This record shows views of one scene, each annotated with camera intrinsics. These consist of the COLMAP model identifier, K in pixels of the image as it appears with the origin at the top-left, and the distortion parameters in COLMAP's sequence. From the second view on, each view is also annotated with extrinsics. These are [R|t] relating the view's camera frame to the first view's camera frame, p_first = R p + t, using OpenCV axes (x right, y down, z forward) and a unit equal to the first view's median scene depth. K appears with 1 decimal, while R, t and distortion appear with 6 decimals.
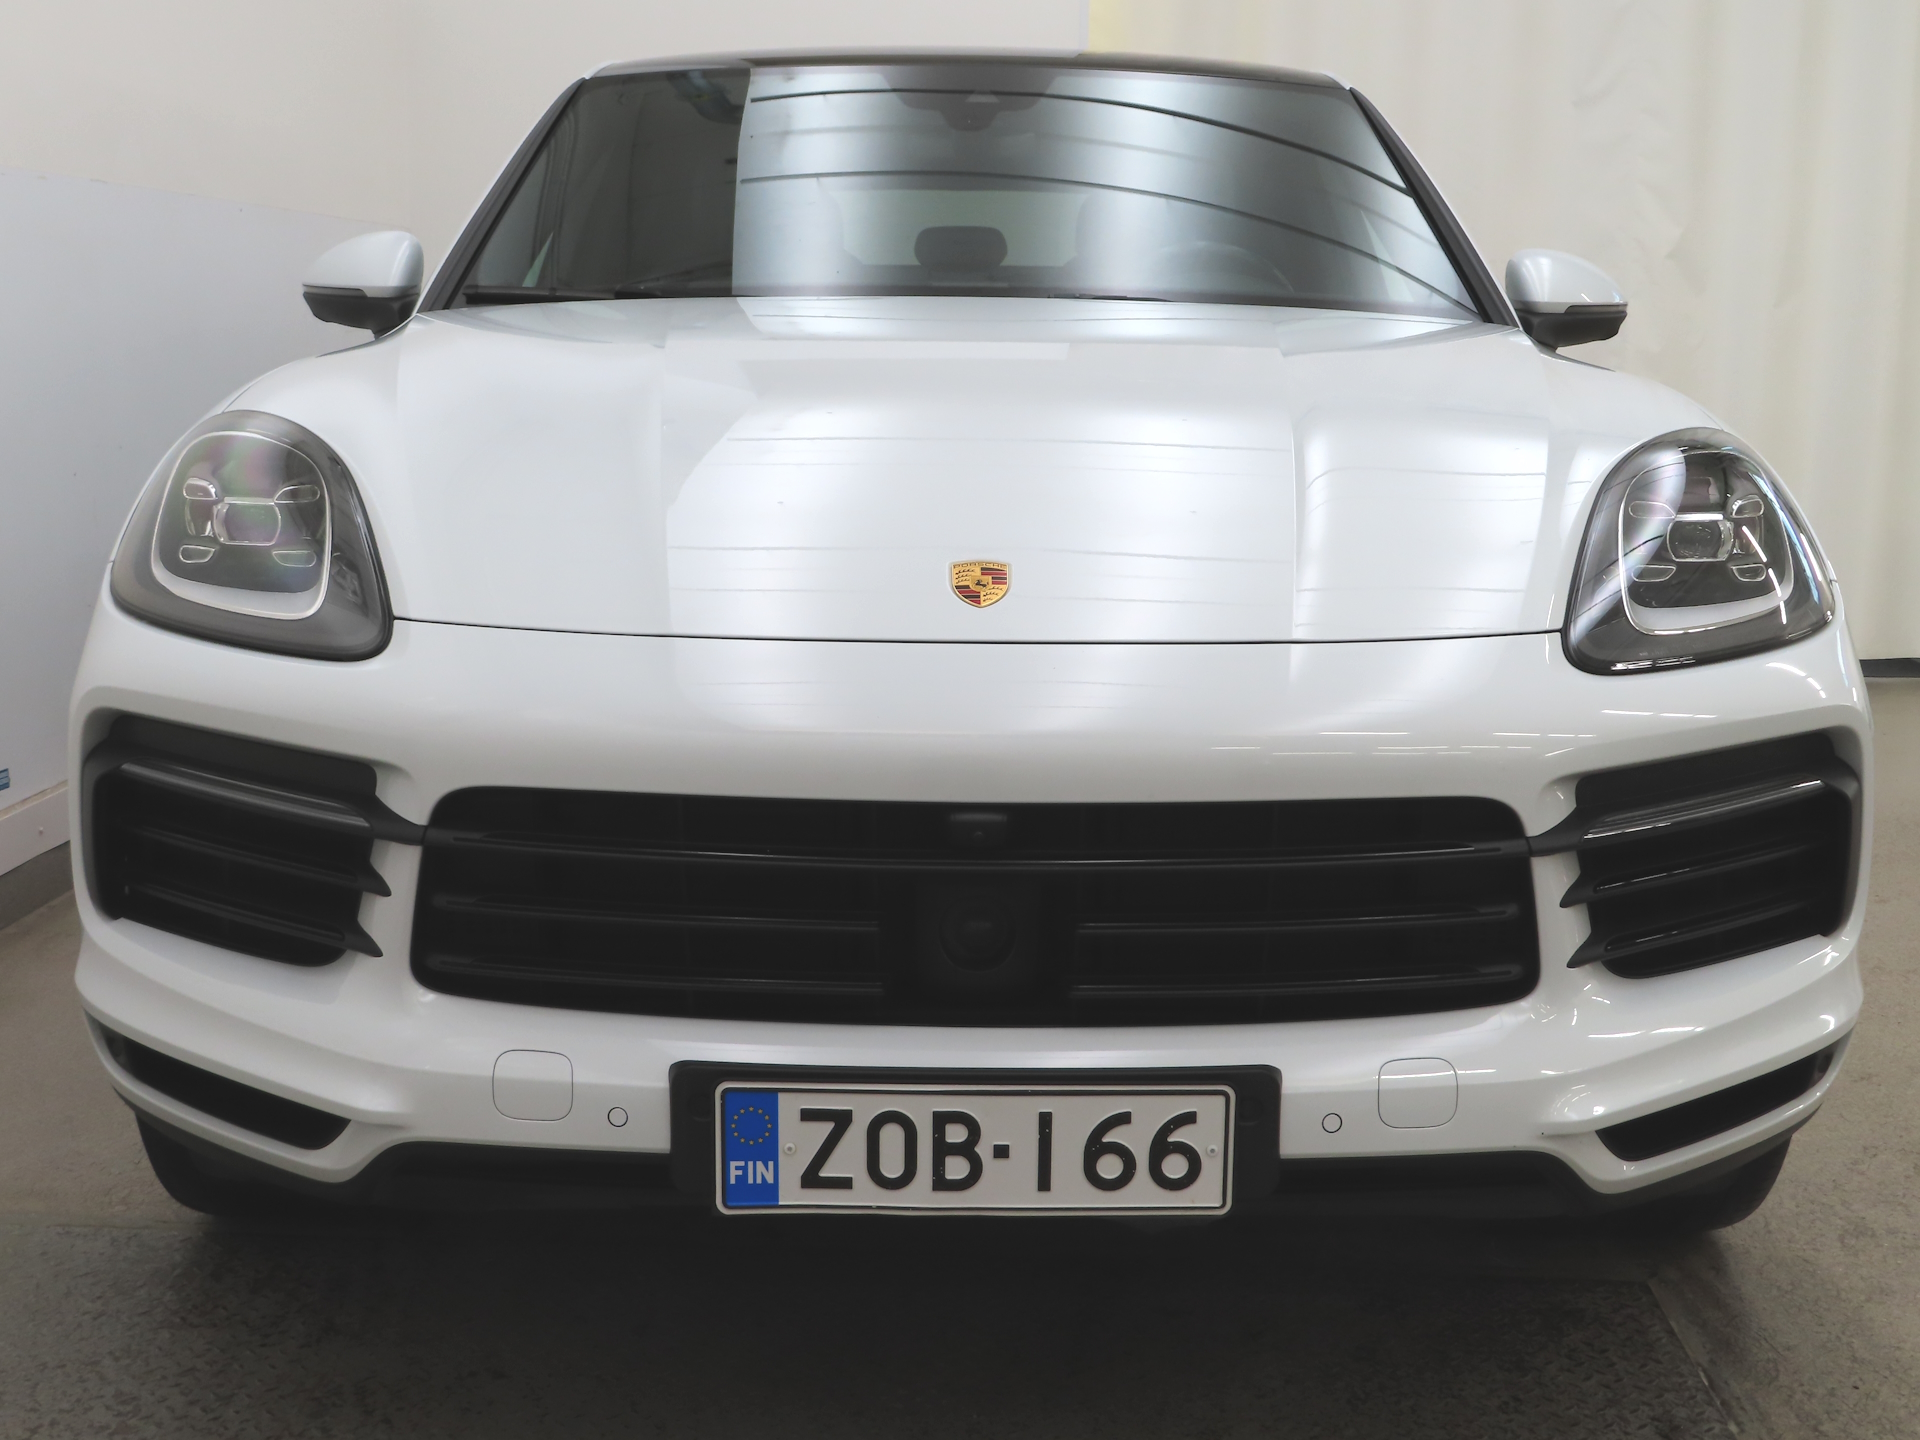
lens RADIAL K [[2454.6, 0, 960.0], [0, 2454.6, 720.0], [0, 0, 1]] dist [-0.004420, 0.020717]
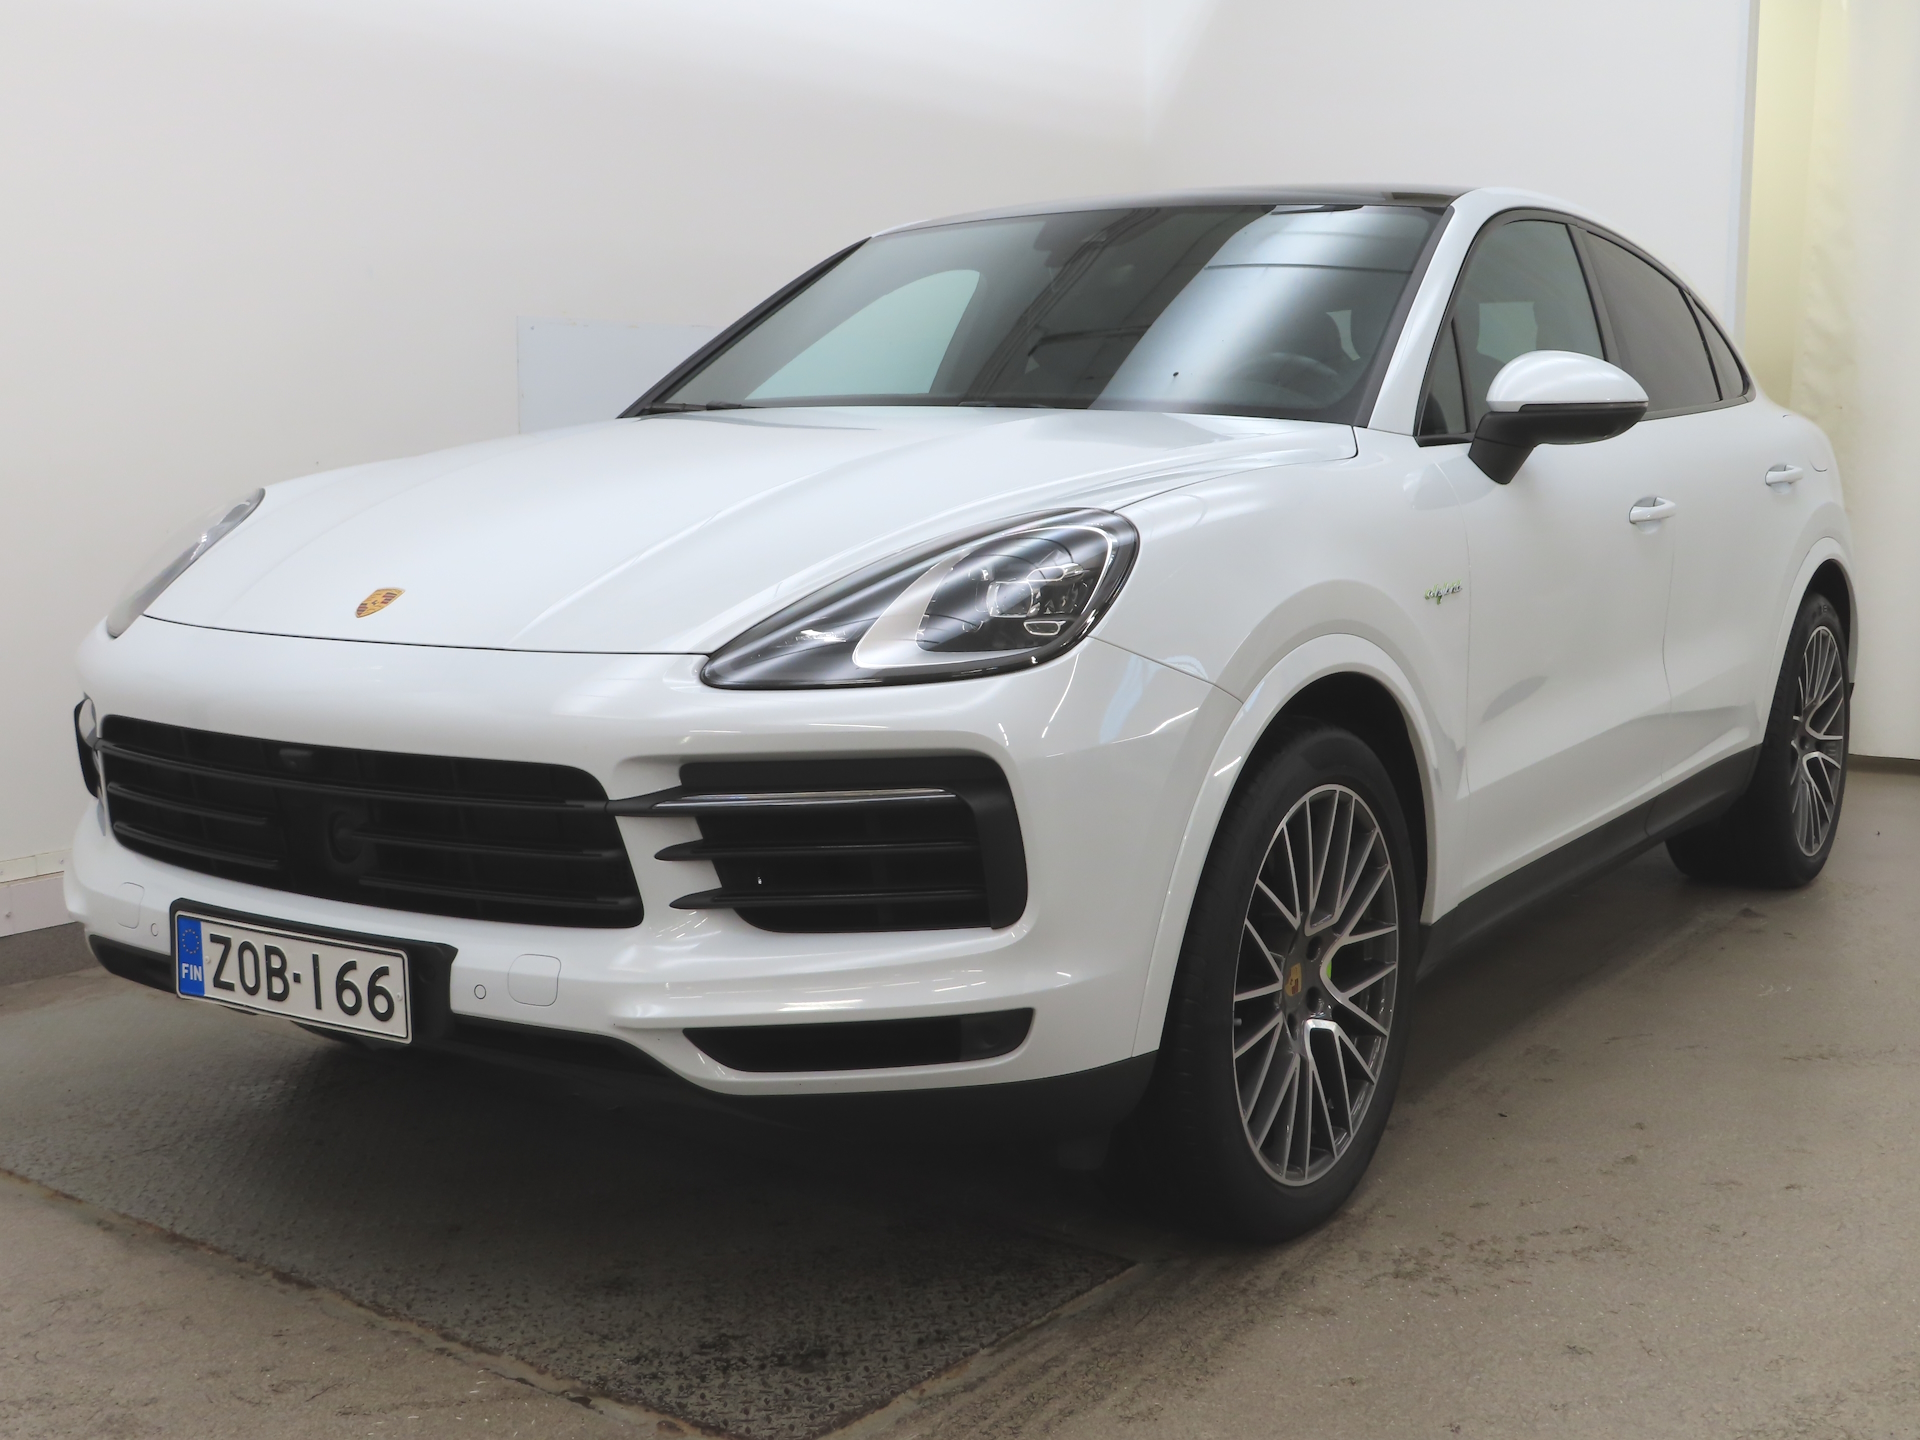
lens RADIAL K [[2454.6, 0, 960.0], [0, 2454.6, 720.0], [0, 0, 1]] dist [-0.004420, 0.020717]
pose [[0.803676, 0.057412, -0.592291, 1.191298], [-0.085578, 0.996139, -0.019563, 0.013861], [0.588881, 0.066409, 0.805486, 0.024461]]
